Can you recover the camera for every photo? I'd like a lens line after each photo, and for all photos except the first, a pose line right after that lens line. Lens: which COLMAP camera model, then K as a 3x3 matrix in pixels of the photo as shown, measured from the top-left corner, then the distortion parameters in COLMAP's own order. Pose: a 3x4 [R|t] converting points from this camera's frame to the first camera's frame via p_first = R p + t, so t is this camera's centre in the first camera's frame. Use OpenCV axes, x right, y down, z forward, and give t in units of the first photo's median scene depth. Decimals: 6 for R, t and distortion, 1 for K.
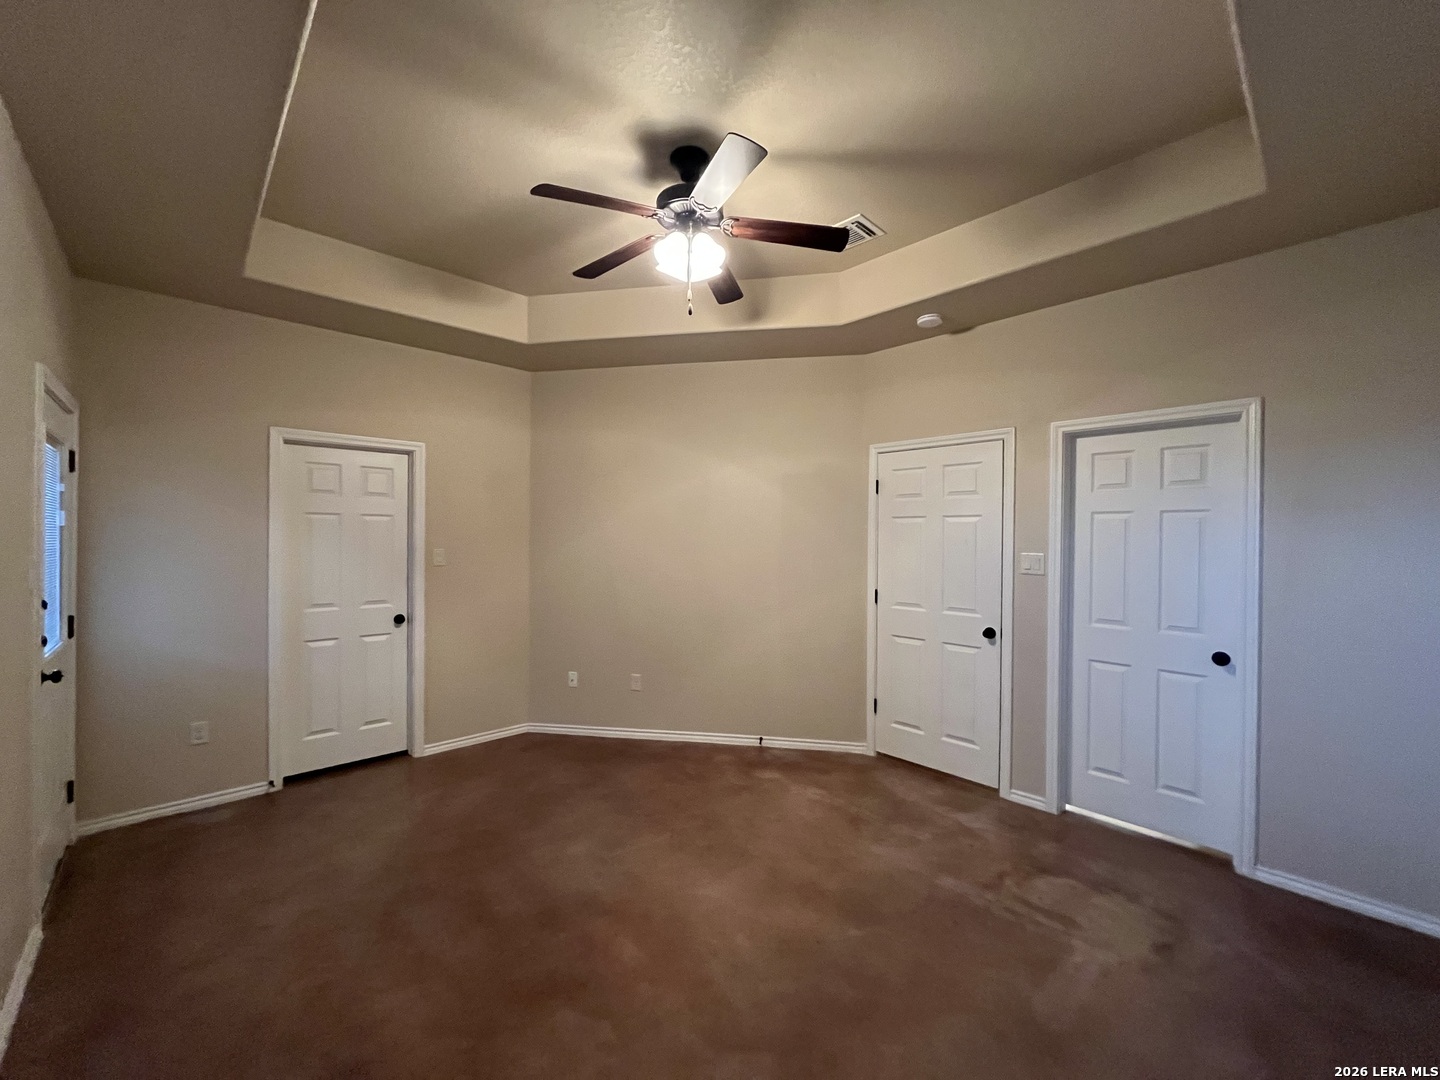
lens RADIAL K [[578.8, 0, 720.0], [0, 578.8, 540.0], [0, 0, 1]] dist [0.001296, -0.000177]
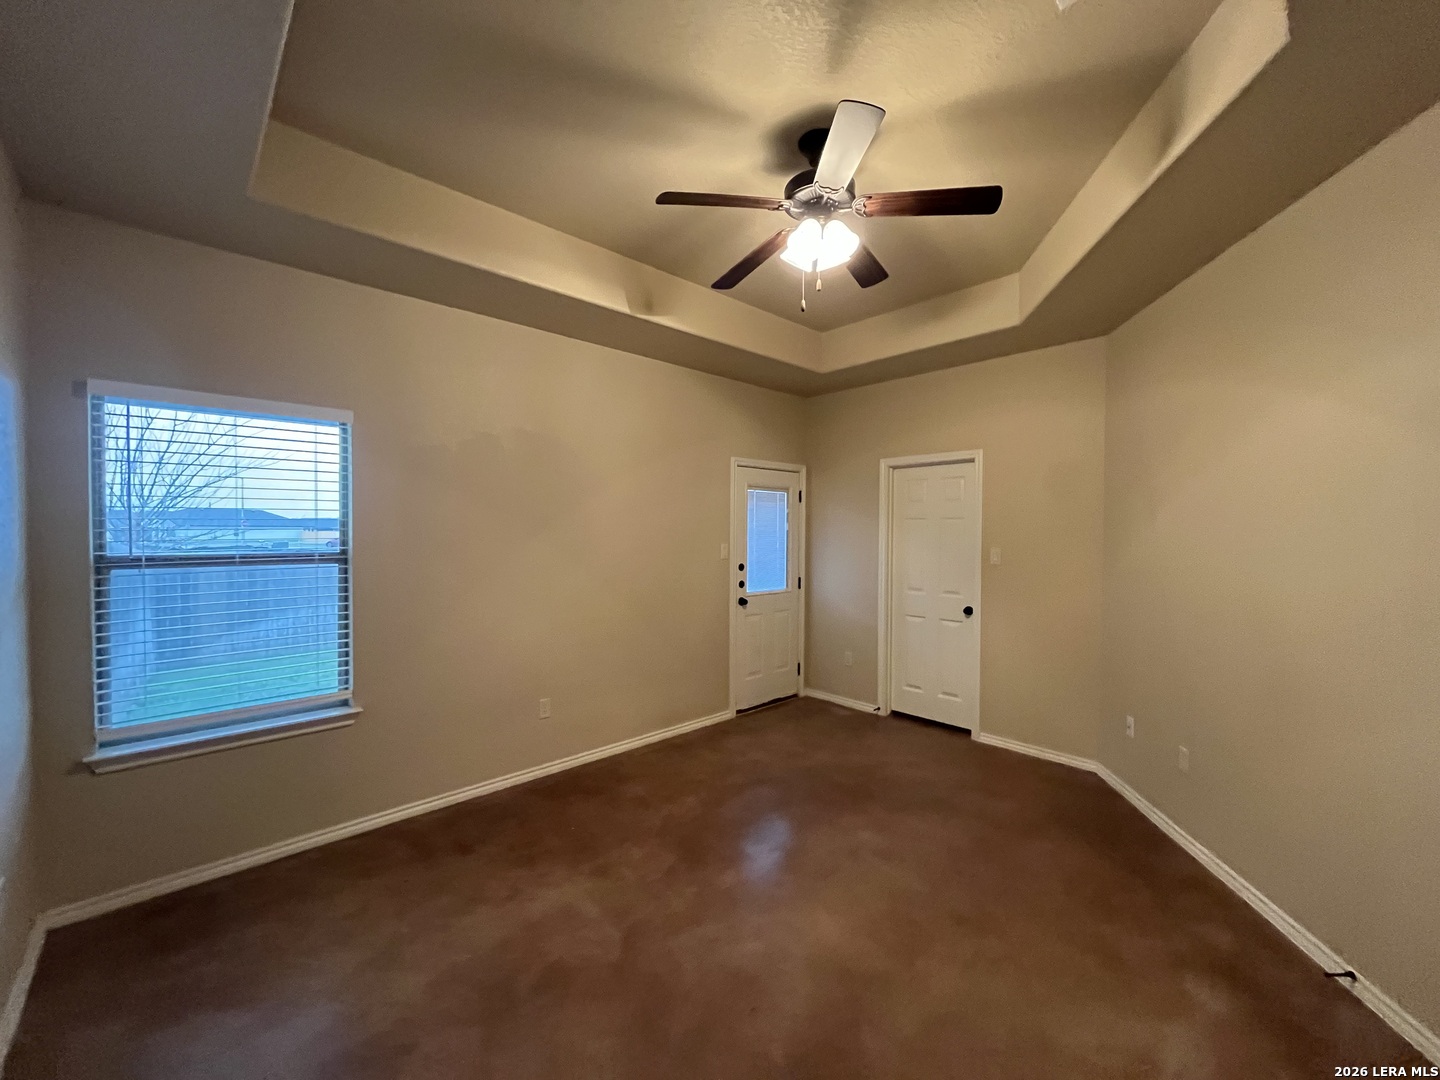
lens RADIAL K [[568.7, 0, 710.5], [0, 568.7, 544.7], [0, 0, 1]] dist [-0.001673, -0.000053]
pose [[-0.004447, 0.014165, -0.999890, 0.622355], [-0.009474, 0.999854, 0.014207, -0.000960], [0.999945, 0.009536, -0.004312, 0.584060]]
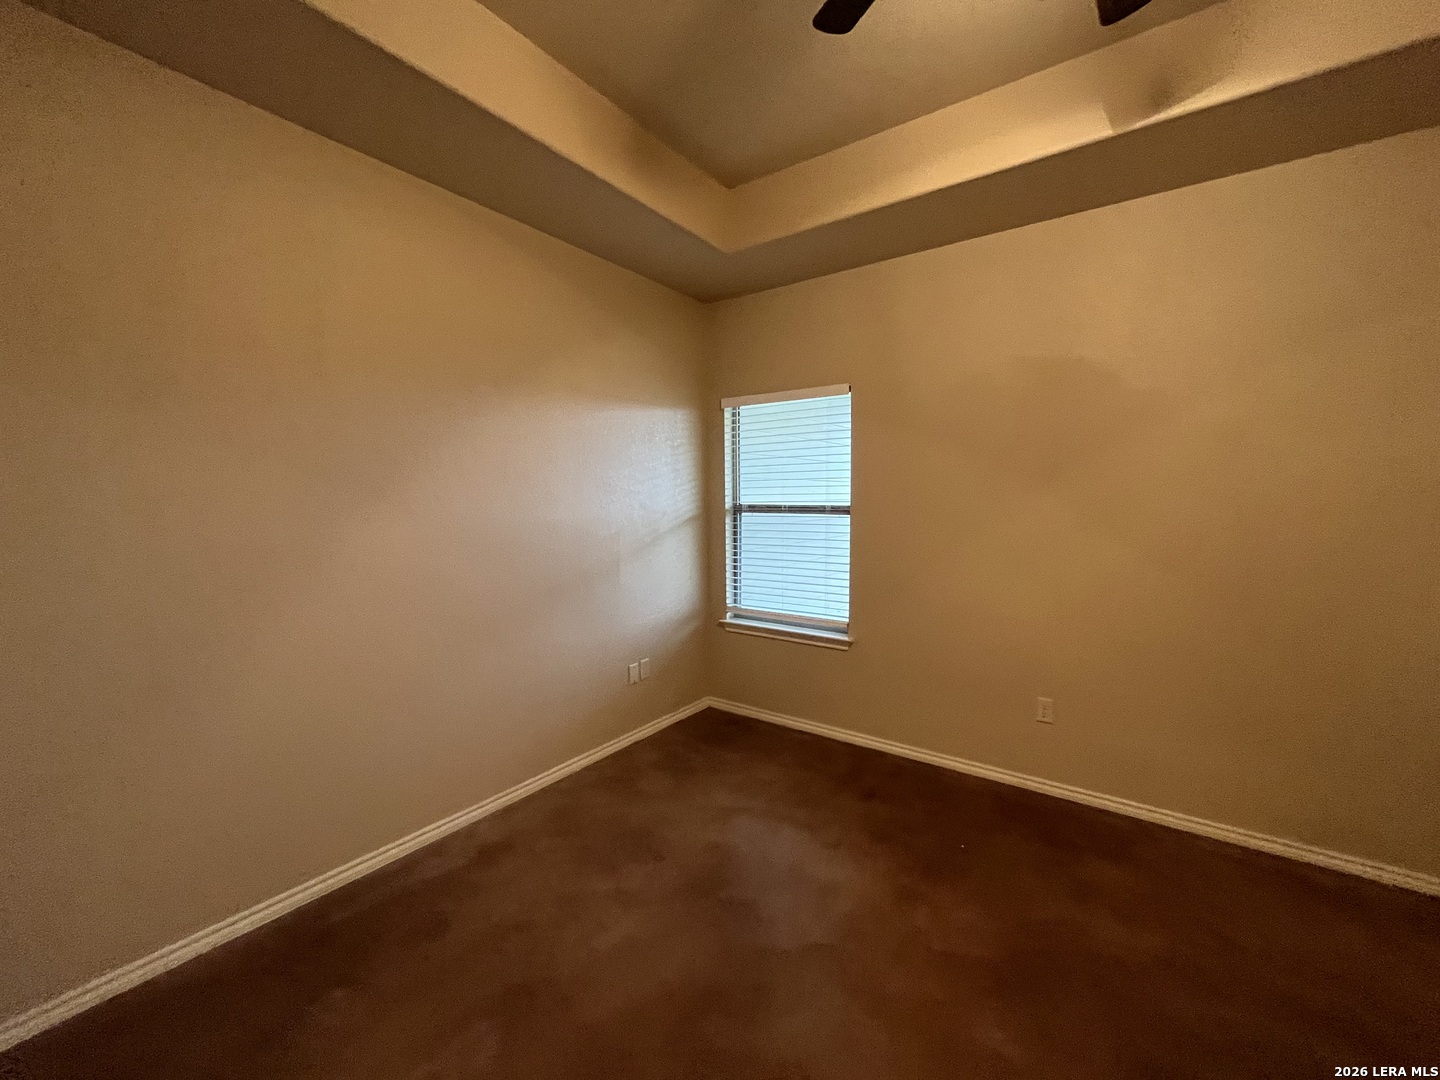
lens RADIAL K [[578.8, 0, 720.0], [0, 578.8, 540.0], [0, 0, 1]] dist [0.001296, -0.000177]
pose [[-0.981020, 0.019672, -0.192904, 0.204375], [0.001525, 0.995593, 0.093771, -0.007688], [0.193898, 0.091697, -0.976727, 0.981550]]
